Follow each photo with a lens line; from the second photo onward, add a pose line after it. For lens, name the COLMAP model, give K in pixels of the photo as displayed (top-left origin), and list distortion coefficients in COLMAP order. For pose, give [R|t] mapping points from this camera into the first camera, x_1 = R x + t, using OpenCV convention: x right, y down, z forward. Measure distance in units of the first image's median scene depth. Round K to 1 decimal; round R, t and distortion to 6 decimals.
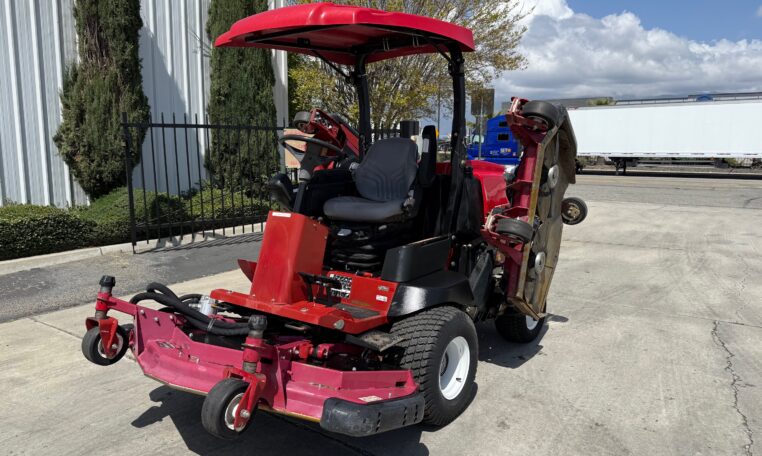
lens RADIAL K [[531.4, 0, 379.3], [0, 531.4, 230.0], [0, 0, 1]] dist [0.081110, -0.100043]
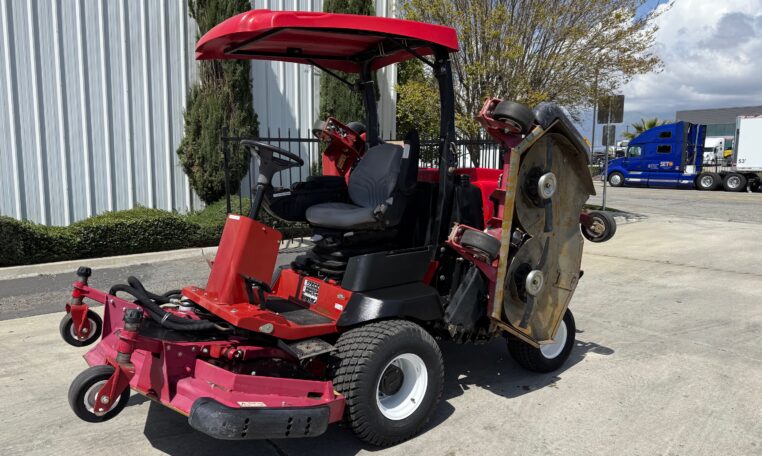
lens RADIAL K [[531.4, 0, 379.3], [0, 531.4, 230.0], [0, 0, 1]] dist [0.081110, -0.100043]
pose [[0.960638, 0.035758, -0.275492, 0.157706], [-0.043132, 0.998854, -0.020752, 0.002268], [0.274435, 0.031818, 0.961079, 0.036344]]
